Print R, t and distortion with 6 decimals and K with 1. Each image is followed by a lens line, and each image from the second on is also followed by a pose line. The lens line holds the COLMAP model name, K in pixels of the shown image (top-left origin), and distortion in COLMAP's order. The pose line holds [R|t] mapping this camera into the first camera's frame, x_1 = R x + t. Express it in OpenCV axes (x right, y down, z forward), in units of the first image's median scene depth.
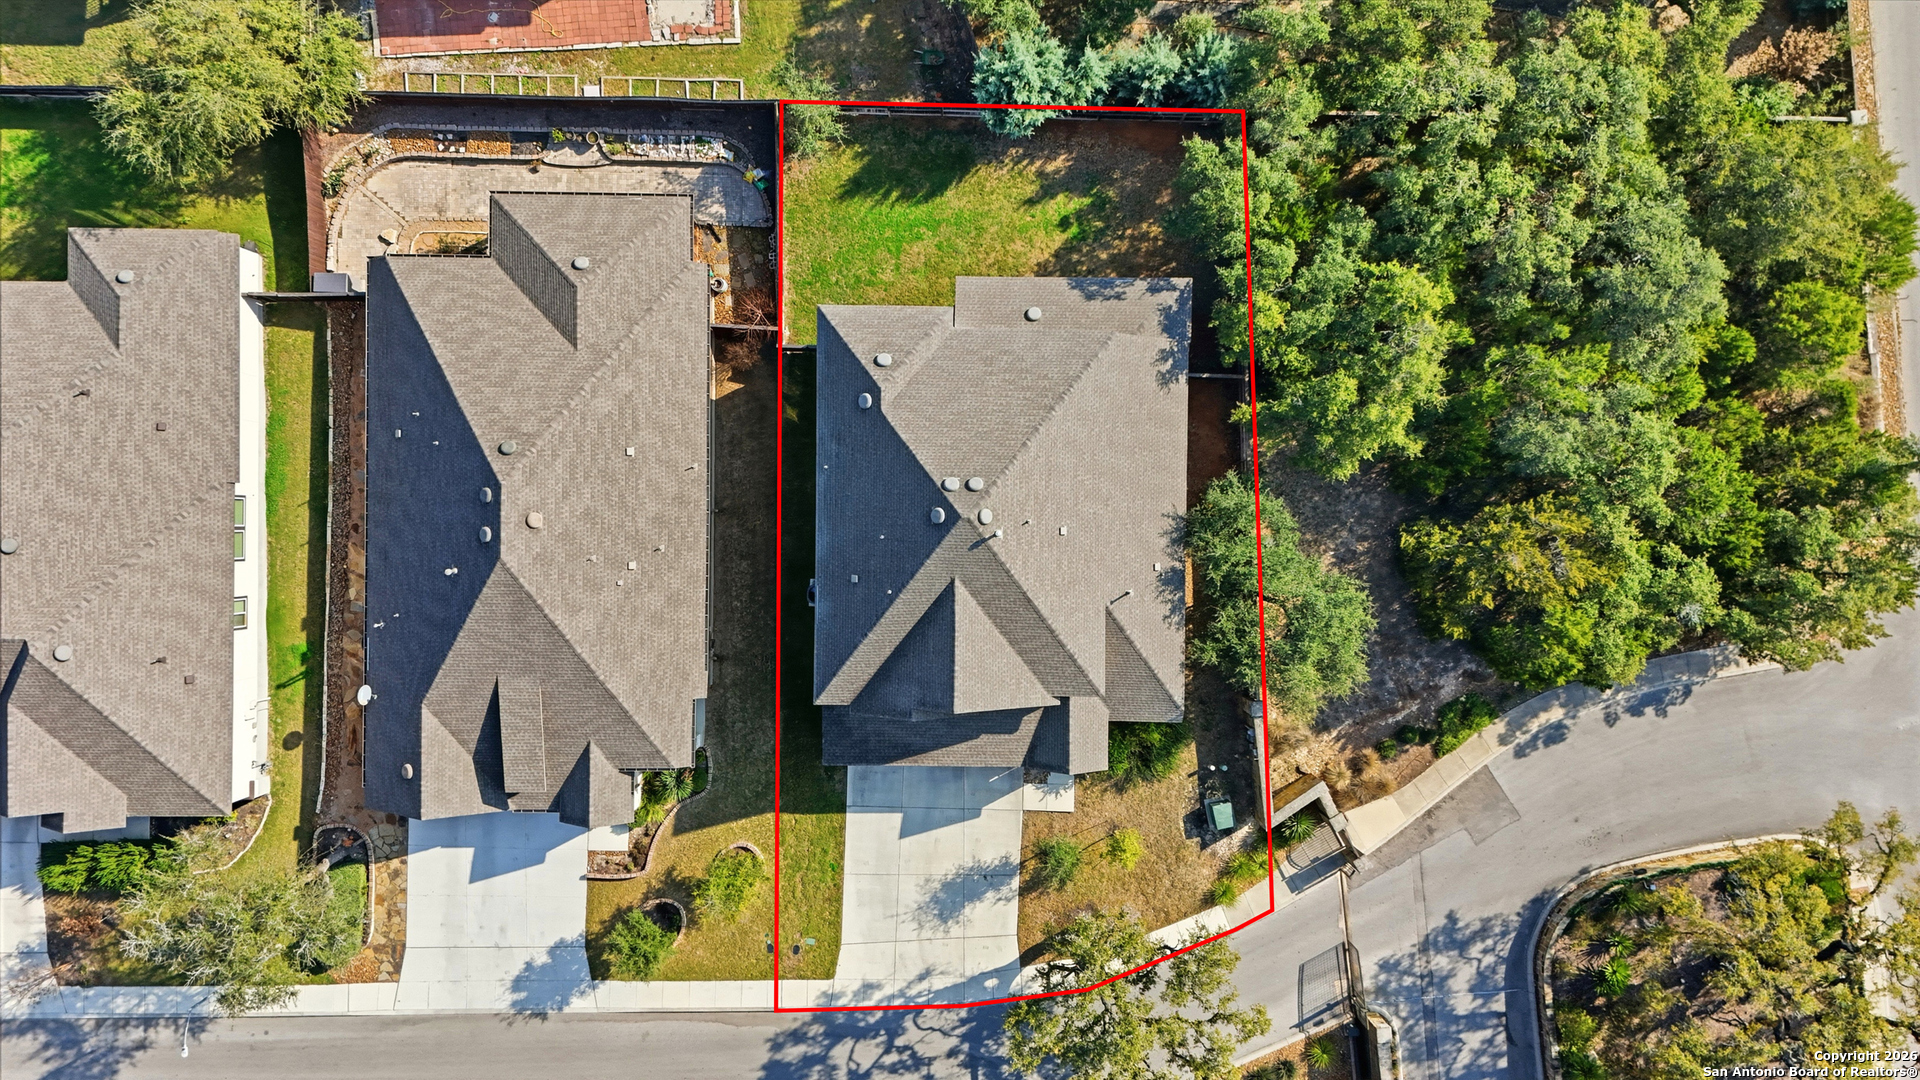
lens RADIAL K [[1399.7, 0, 960.0], [0, 1399.7, 540.0], [0, 0, 1]] dist [0.078420, -0.083992]
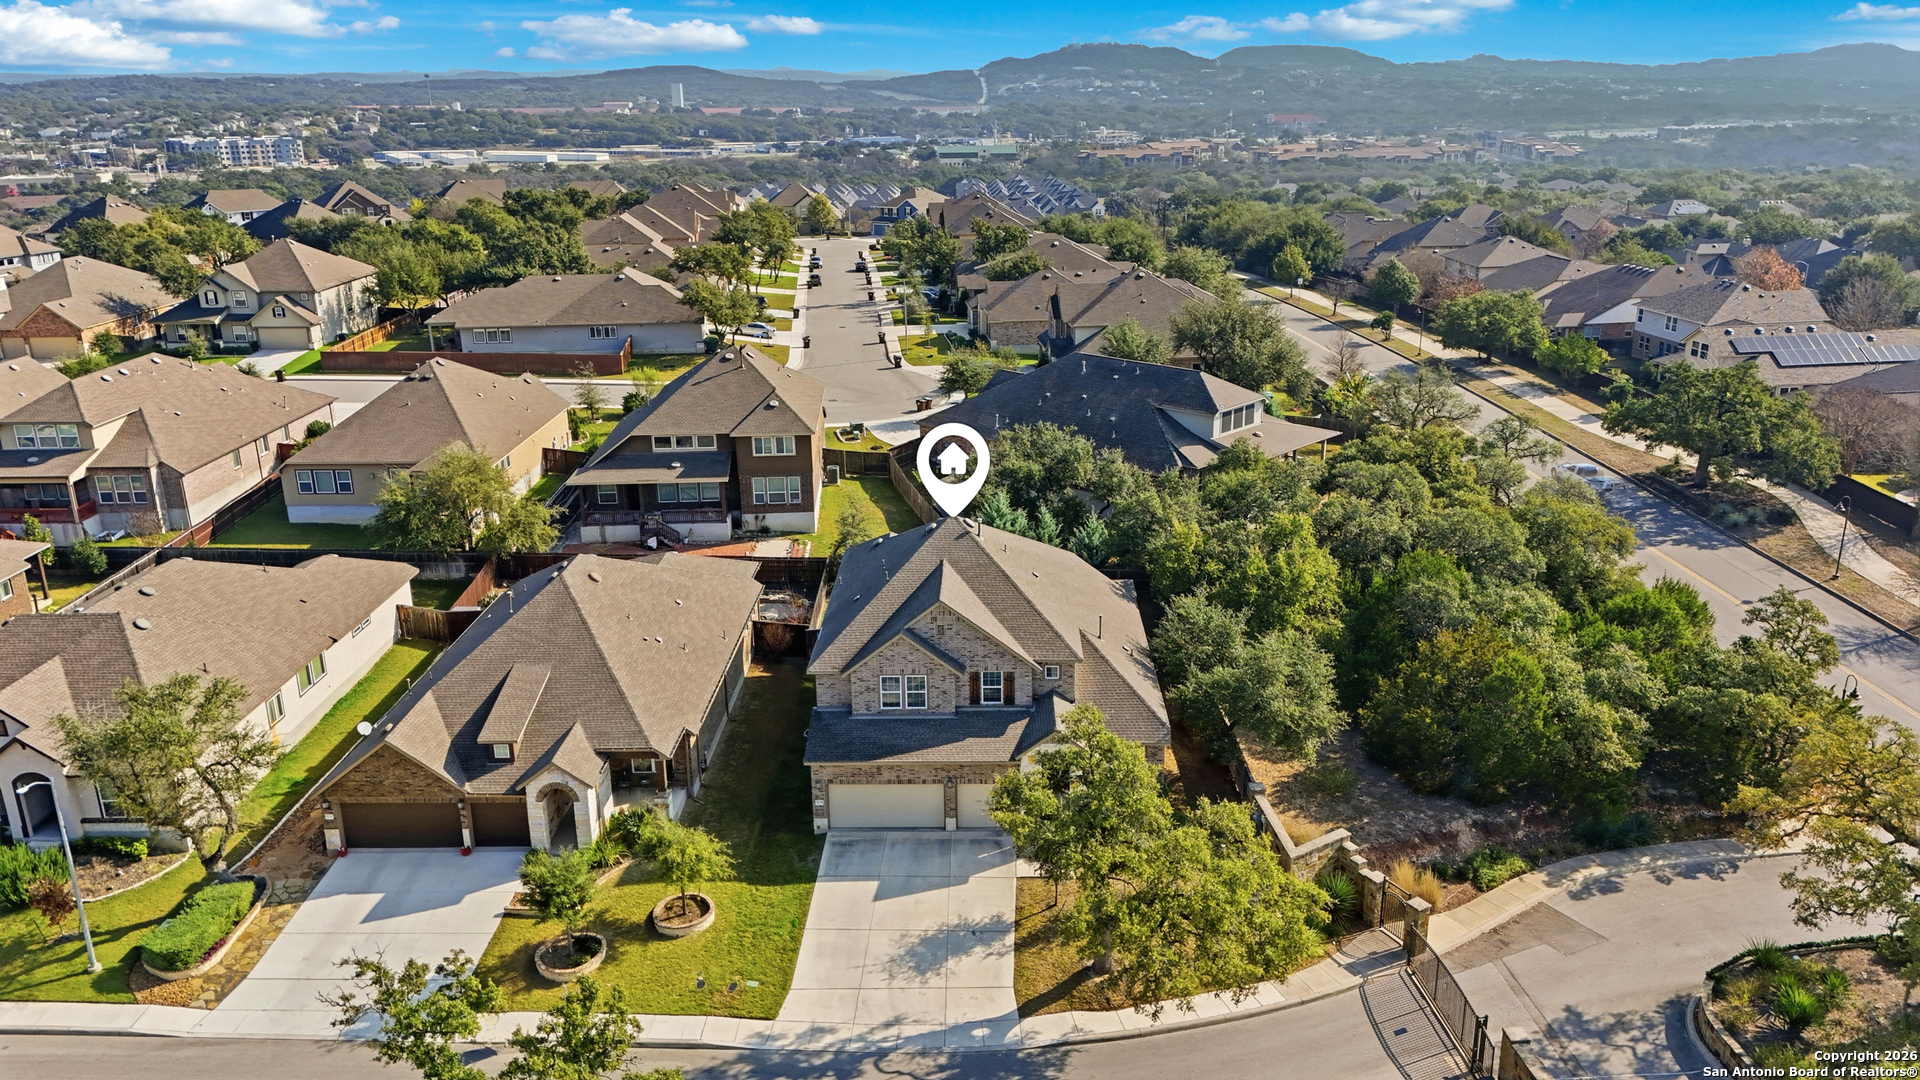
lens RADIAL K [[1399.7, 0, 960.0], [0, 1399.7, 540.0], [0, 0, 1]] dist [0.078420, -0.083992]
pose [[0.999810, -0.006781, -0.018289, 0.026830], [-0.015291, 0.309703, -0.950710, 0.956397], [0.012111, 0.950809, 0.309540, 0.518434]]
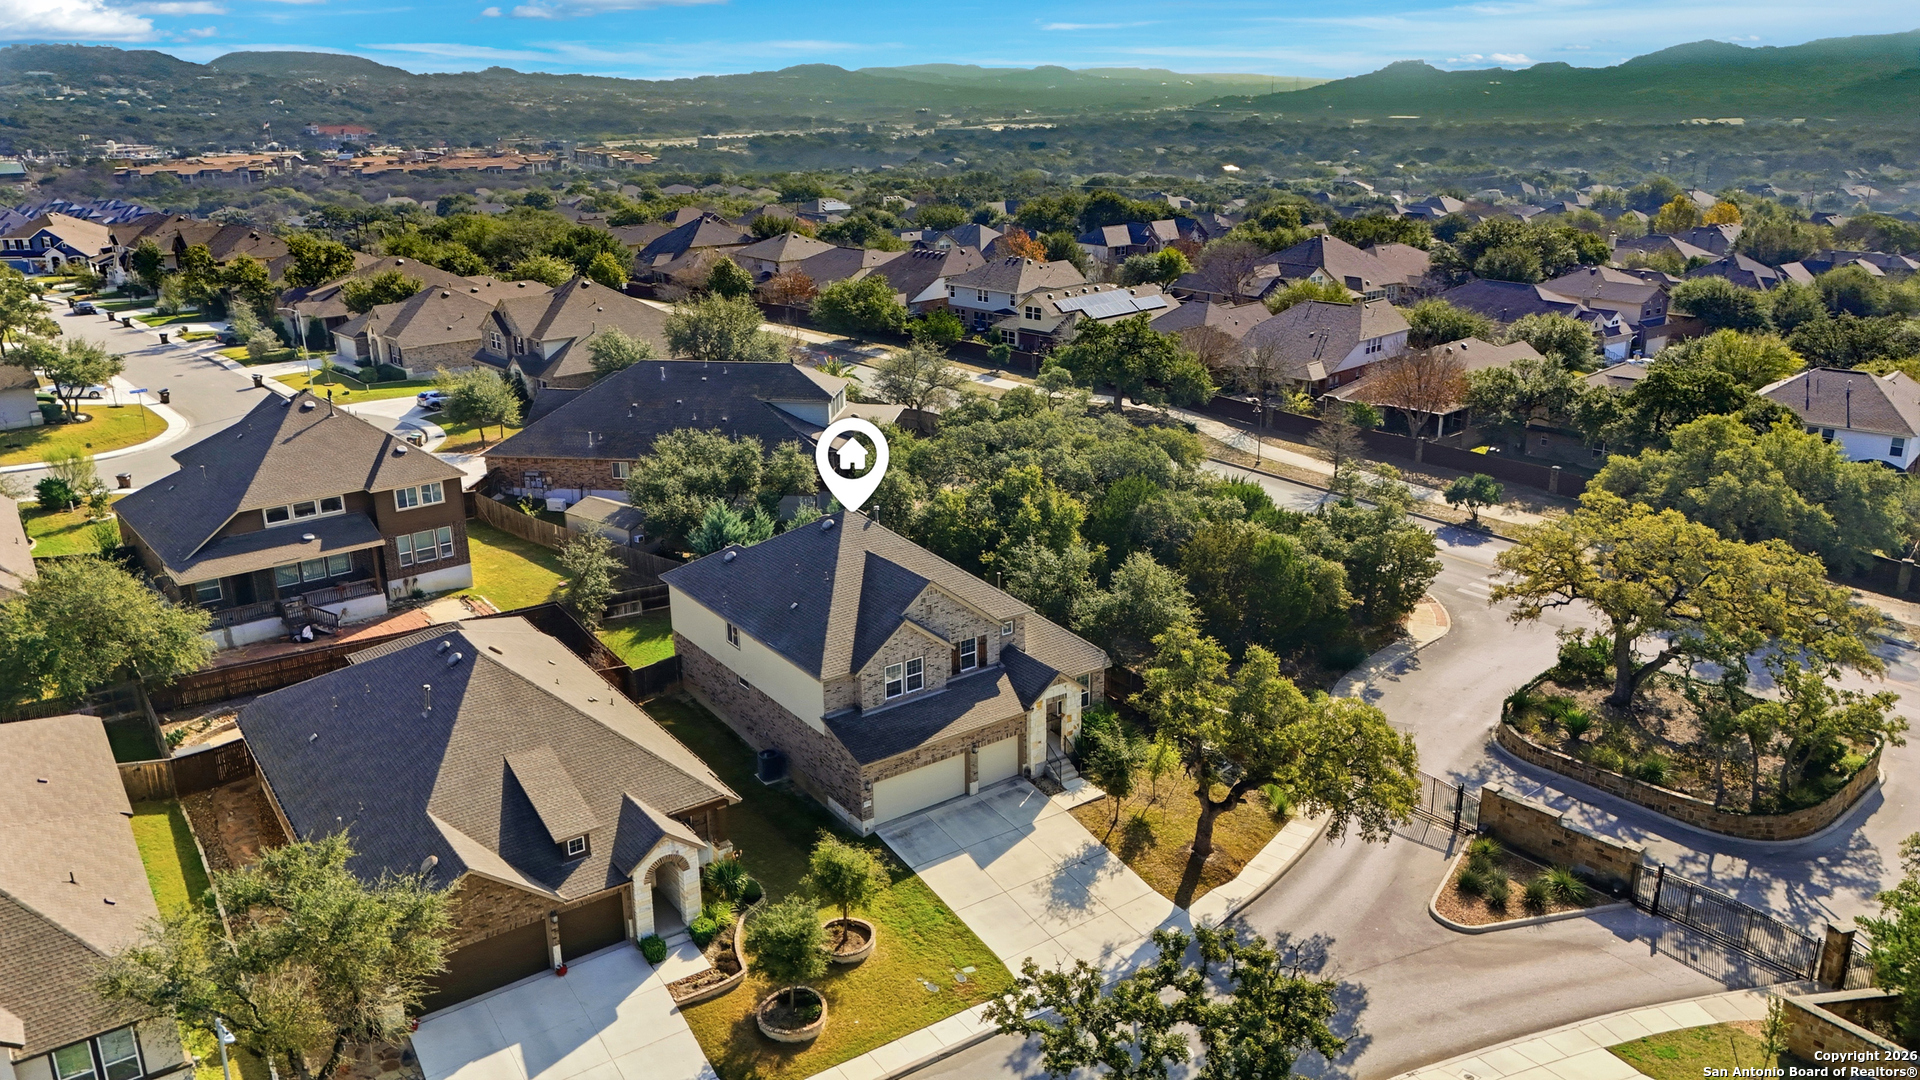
lens RADIAL K [[1399.7, 0, 960.0], [0, 1399.7, 540.0], [0, 0, 1]] dist [0.078420, -0.083992]
pose [[0.810619, -0.189498, 0.554065, -0.506769], [0.585478, 0.245070, -0.772759, 0.838844], [0.010652, 0.950806, 0.309605, 0.518401]]
